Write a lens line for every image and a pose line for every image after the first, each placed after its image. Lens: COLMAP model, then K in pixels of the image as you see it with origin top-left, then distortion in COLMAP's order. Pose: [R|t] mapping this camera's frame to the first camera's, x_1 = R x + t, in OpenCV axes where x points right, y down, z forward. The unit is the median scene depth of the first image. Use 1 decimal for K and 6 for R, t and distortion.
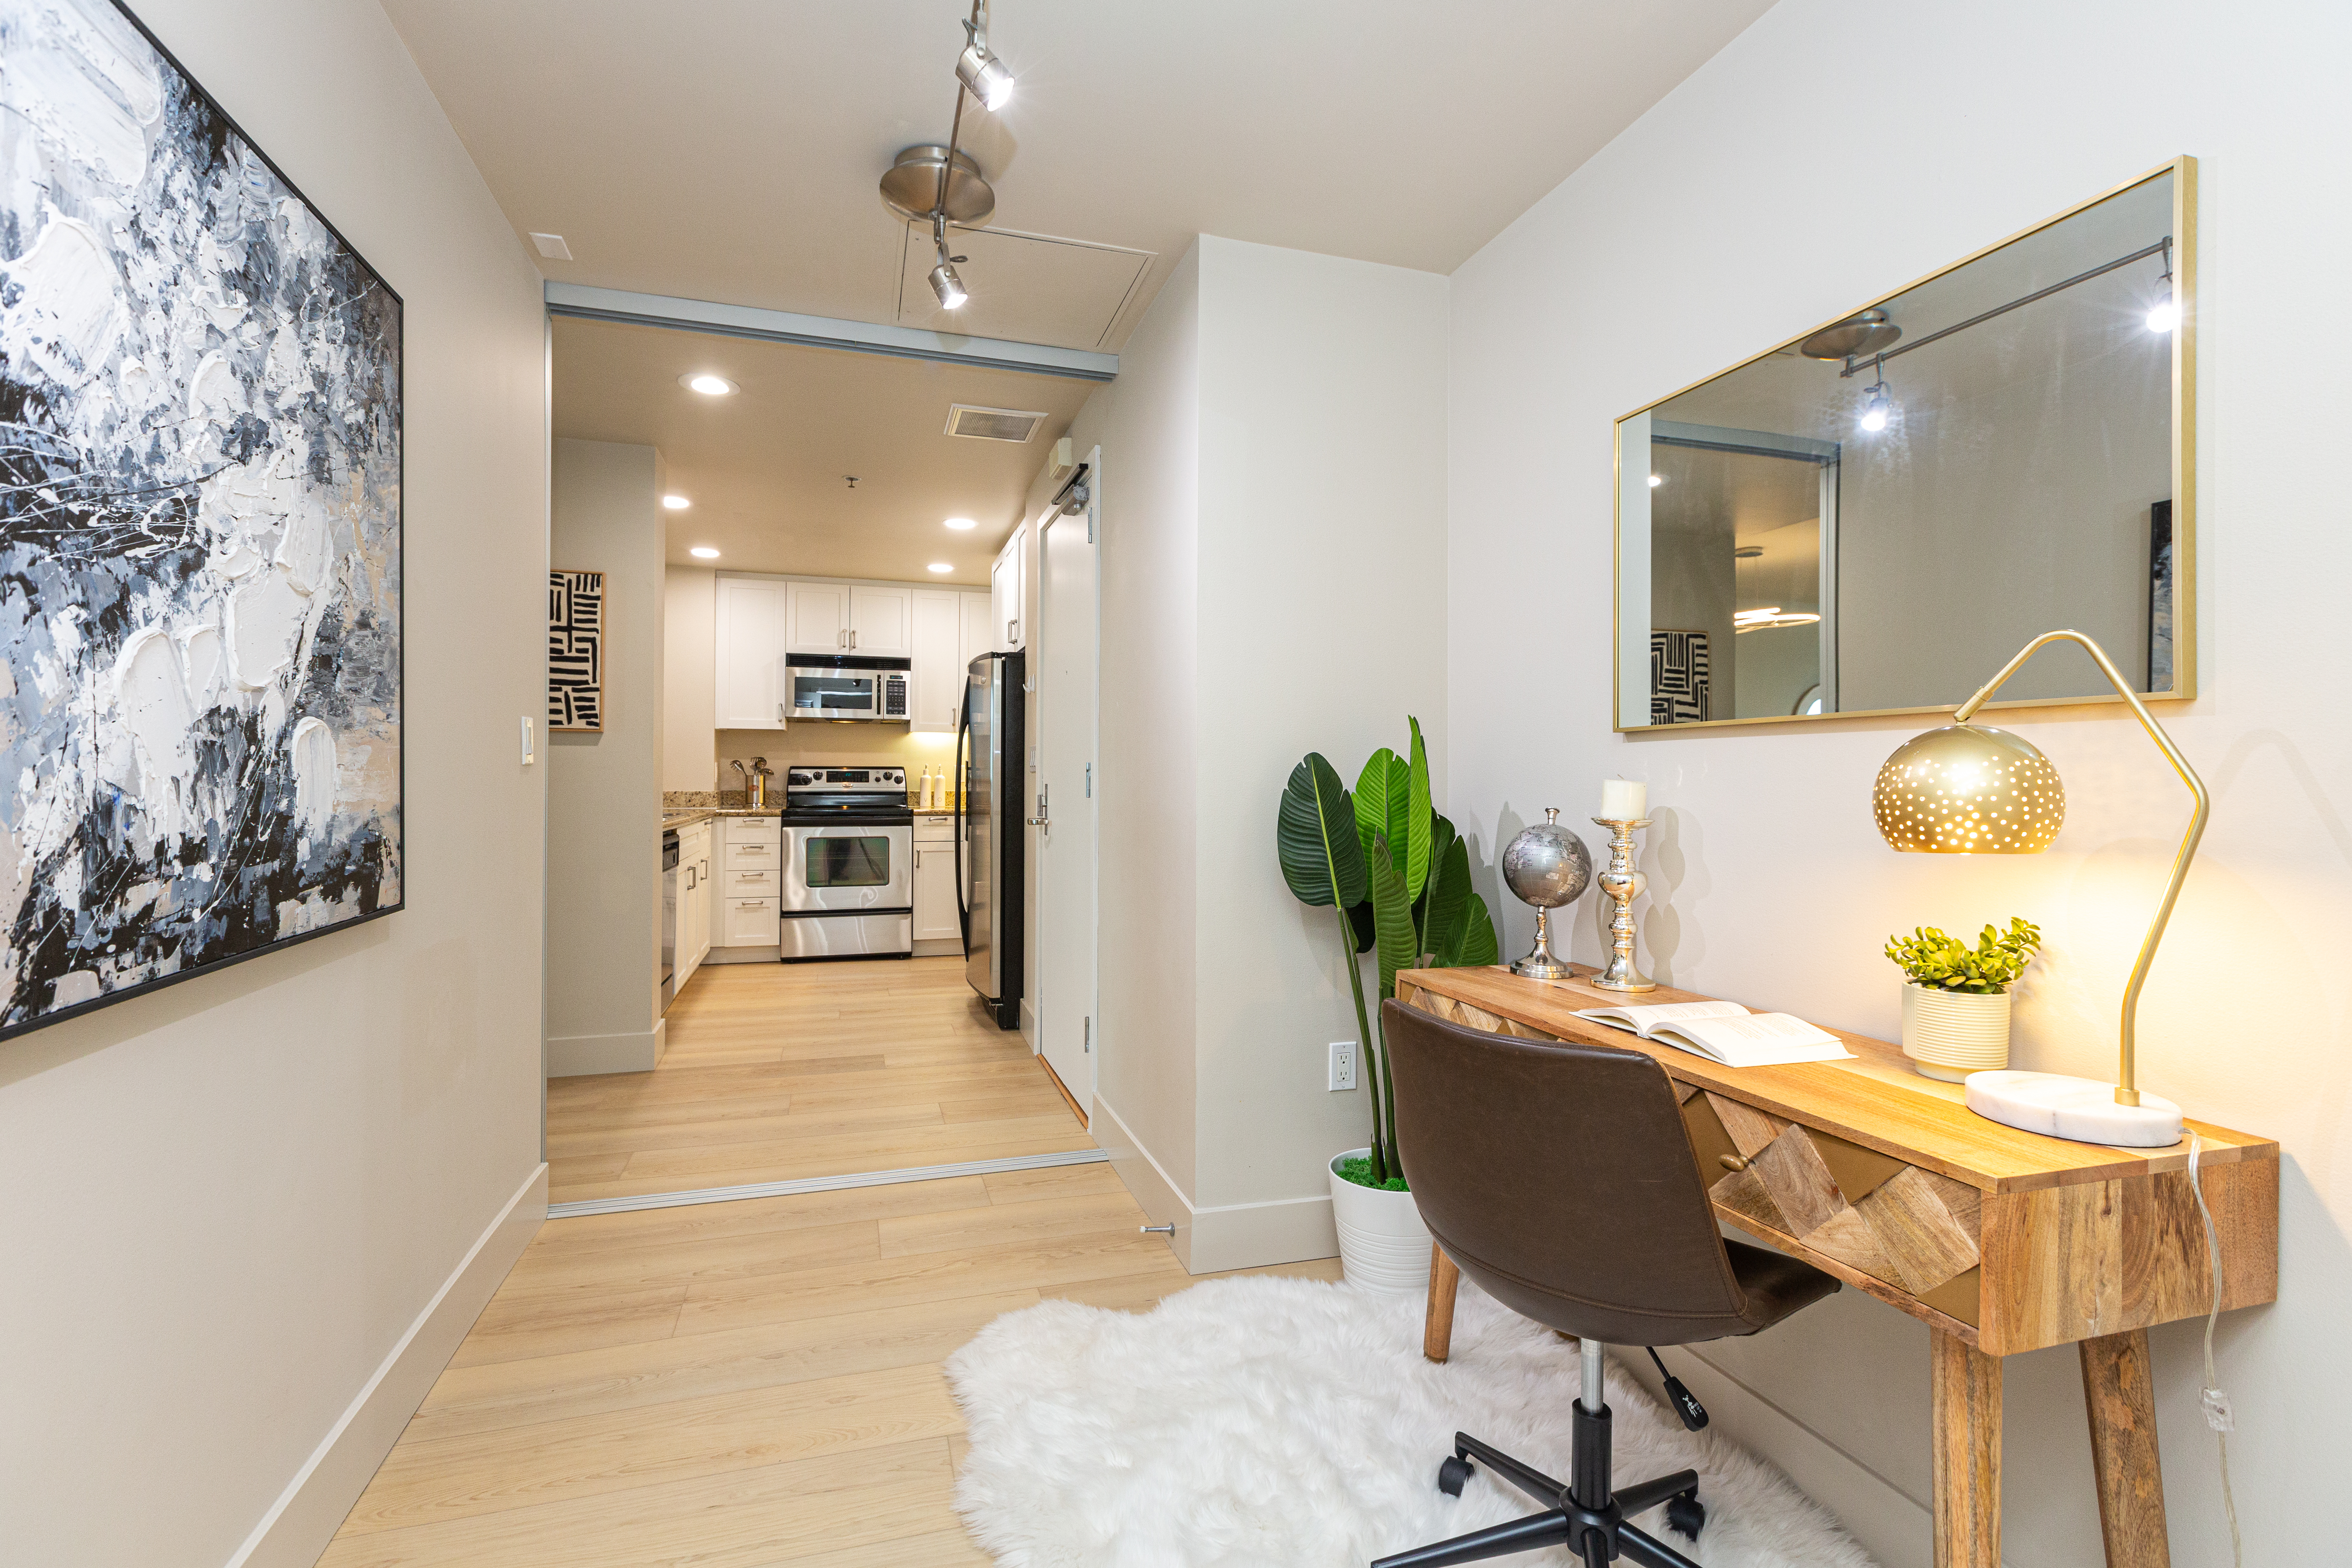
lens RADIAL K [[1053.5, 0, 1158.3], [0, 1053.5, 765.0], [0, 0, 1]] dist [0.002265, -0.001432]
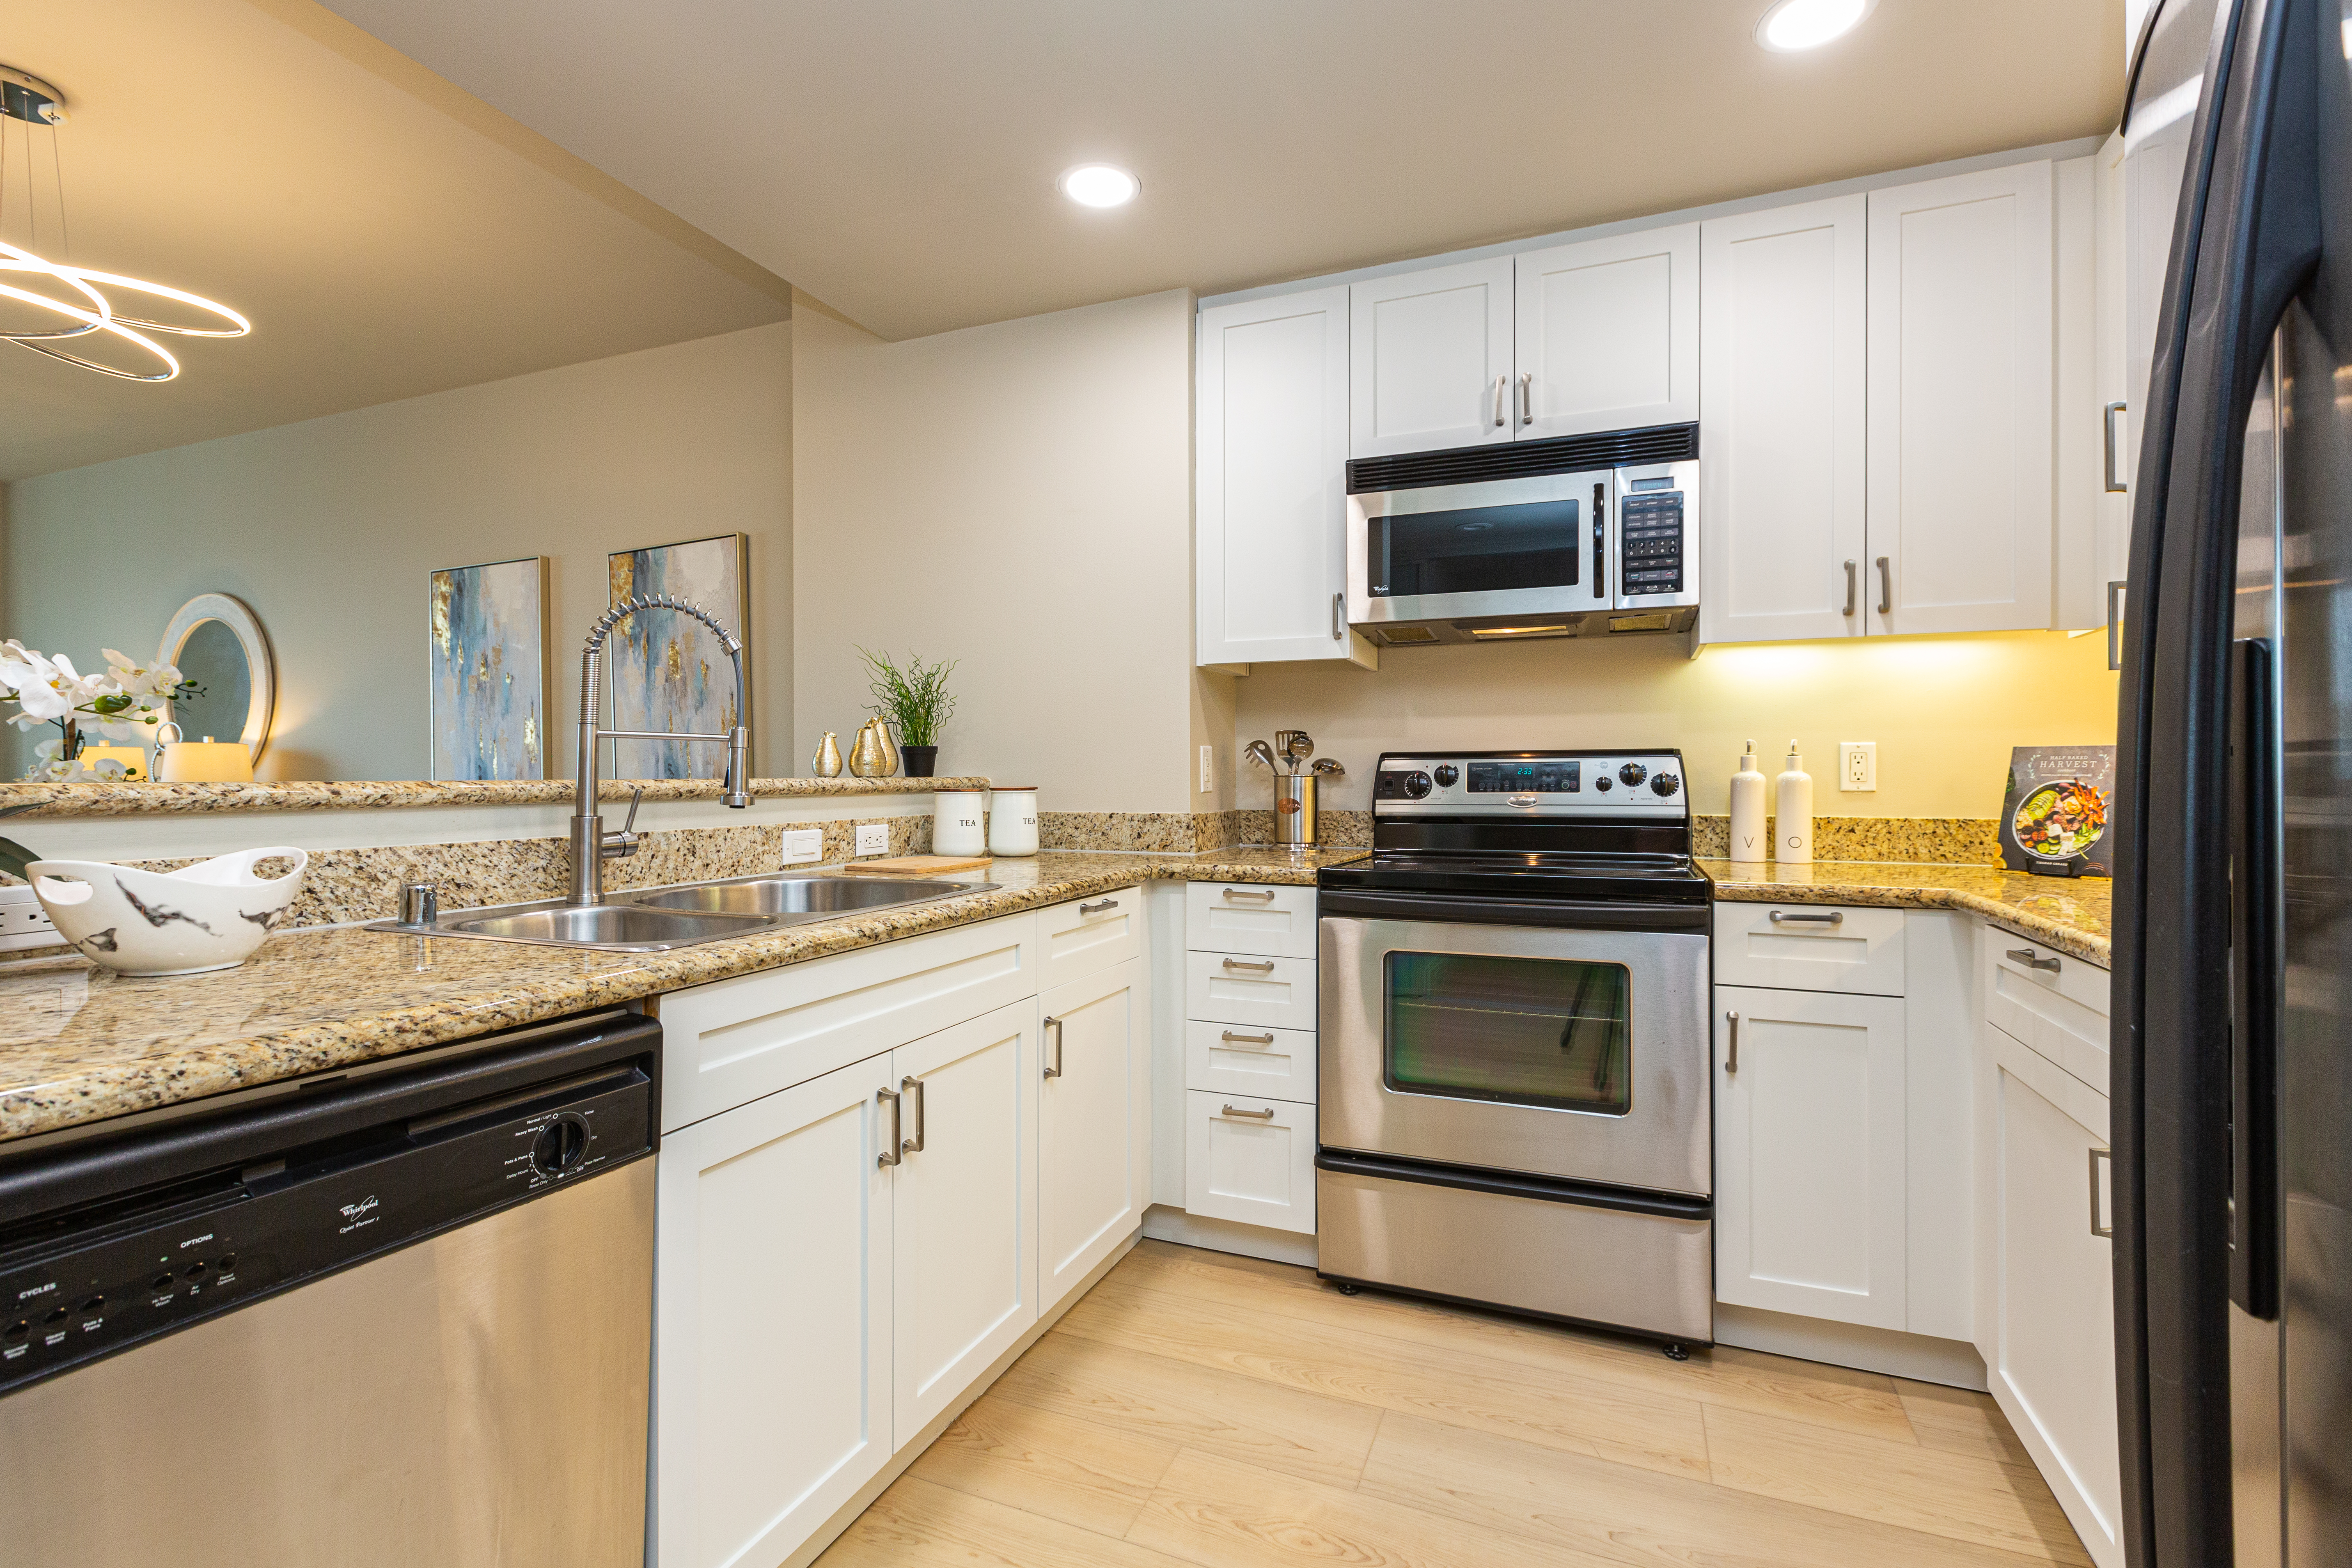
lens RADIAL K [[1053.4, 0, 1183.8], [0, 1053.4, 780.5], [0, 0, 1]] dist [0.002265, -0.001432]
pose [[0.775128, -0.005392, -0.631781, -0.757660], [0.014949, 0.999840, 0.009808, 0.033398], [0.631627, -0.017047, 0.775085, 3.187670]]
